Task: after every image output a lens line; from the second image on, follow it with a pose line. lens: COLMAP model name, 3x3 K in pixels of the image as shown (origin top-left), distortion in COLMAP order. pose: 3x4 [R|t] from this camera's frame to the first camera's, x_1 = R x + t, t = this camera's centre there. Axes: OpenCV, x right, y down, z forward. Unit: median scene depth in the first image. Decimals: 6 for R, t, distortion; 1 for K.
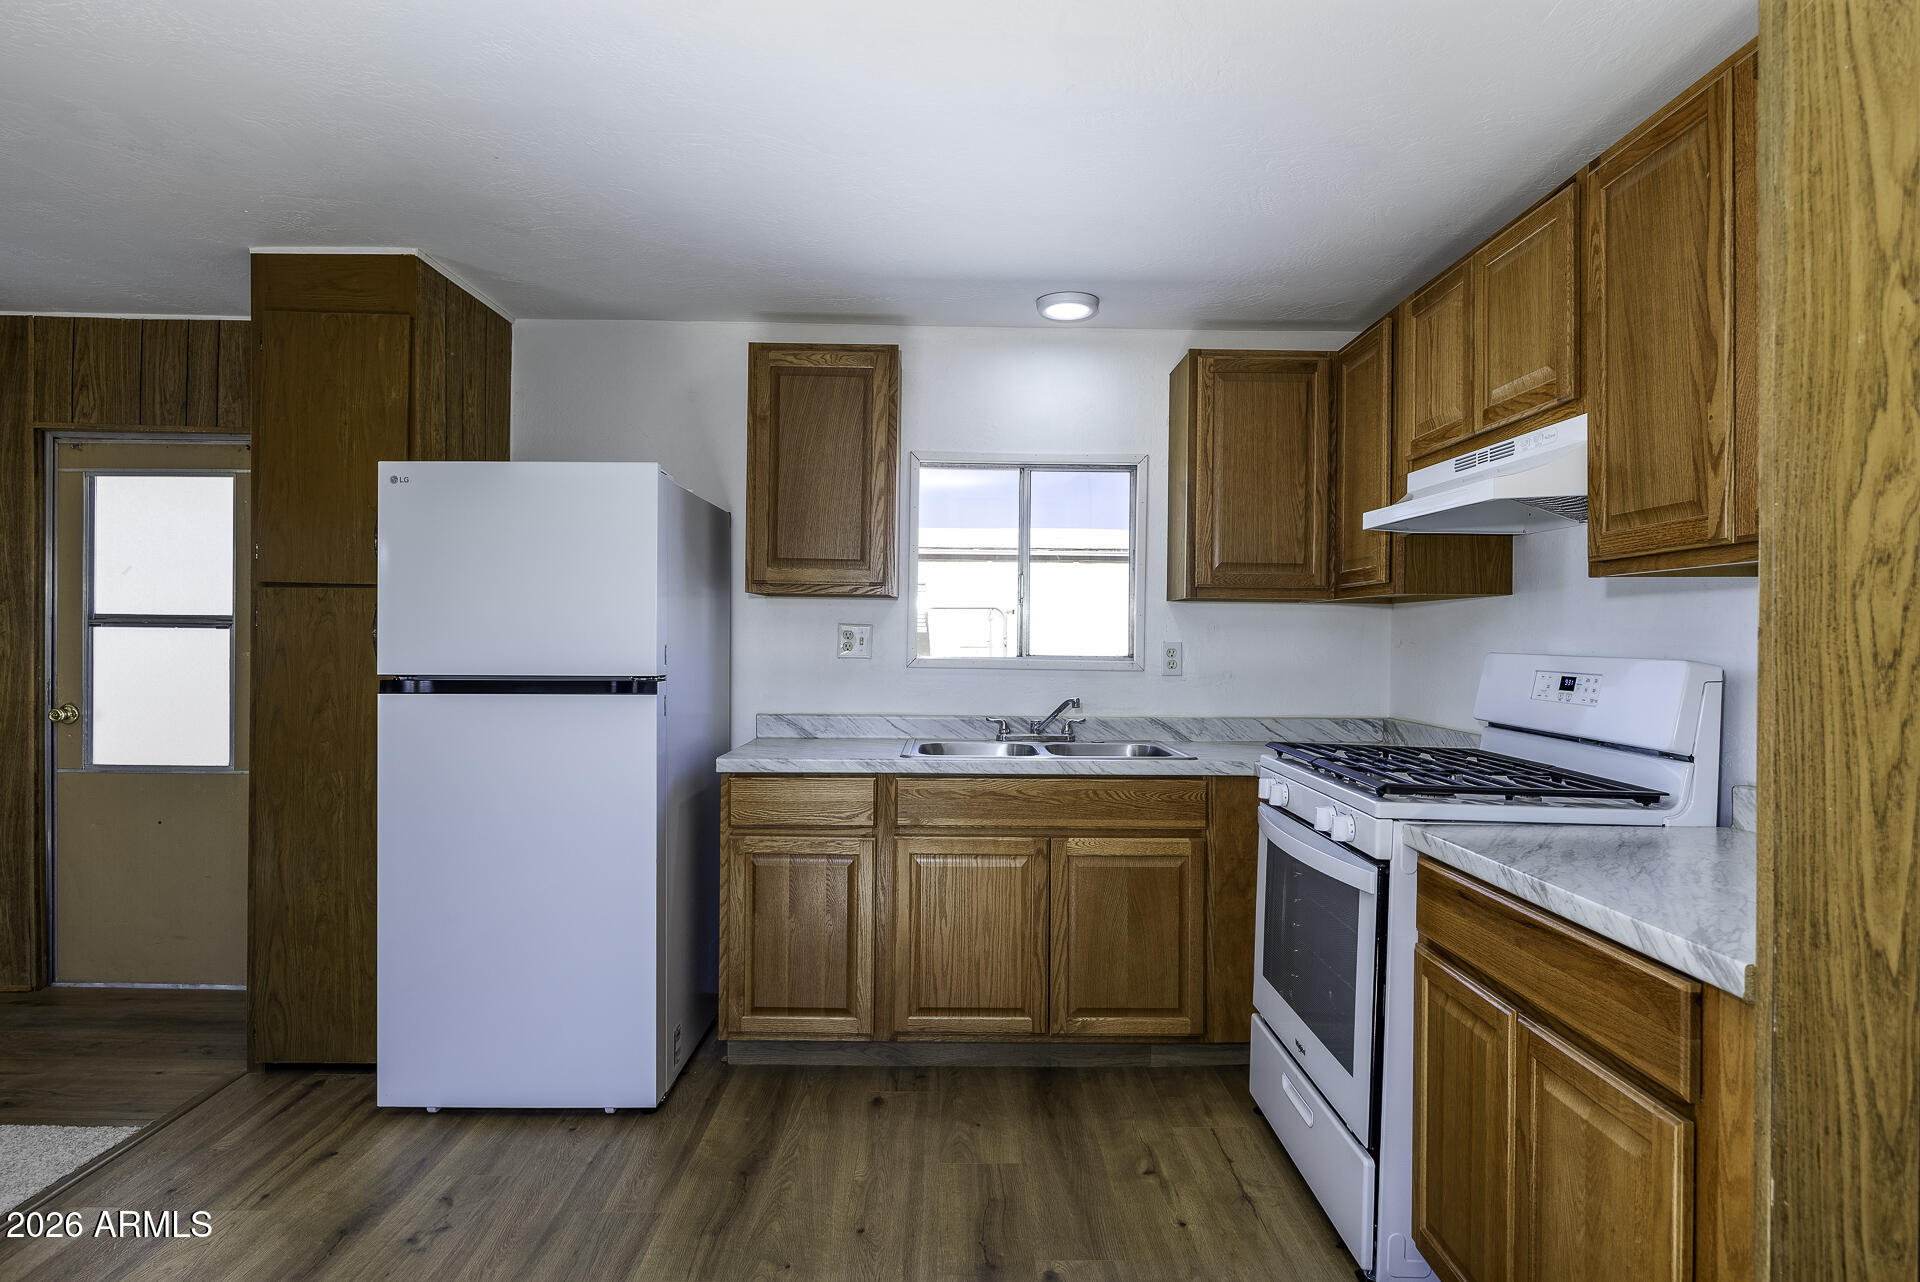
lens RADIAL K [[1035.2, 0, 951.6], [0, 1035.2, 643.7], [0, 0, 1]] dist [-0.005335, -0.000374]
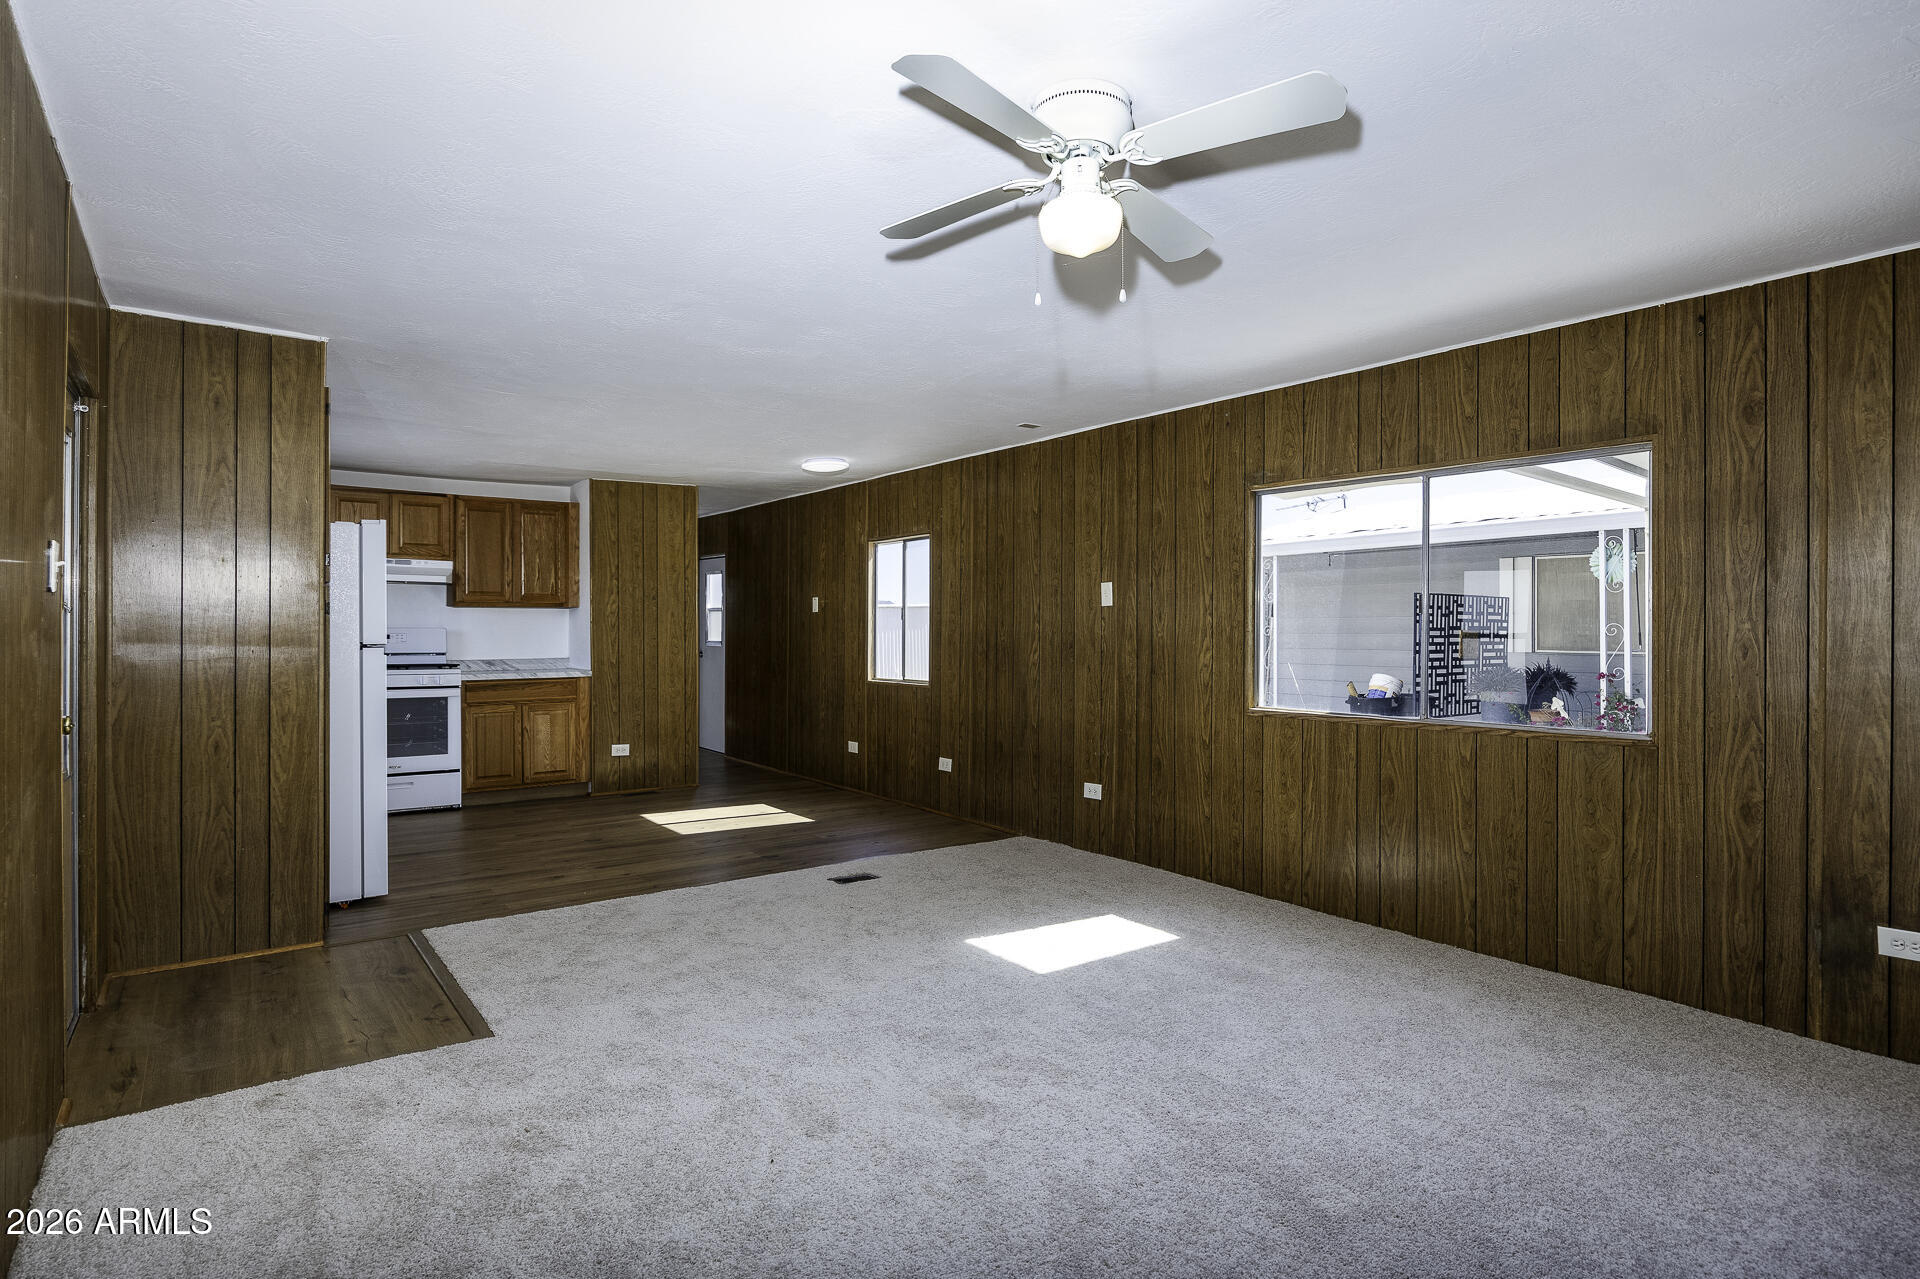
lens RADIAL K [[989.8, 0, 953.4], [0, 989.8, 631.0], [0, 0, 1]] dist [-0.003711, -0.000262]
pose [[-0.593848, -0.008467, 0.804533, -4.033909], [0.000066, 0.999944, 0.010573, -0.013682], [-0.804577, 0.006332, -0.593814, 2.027279]]
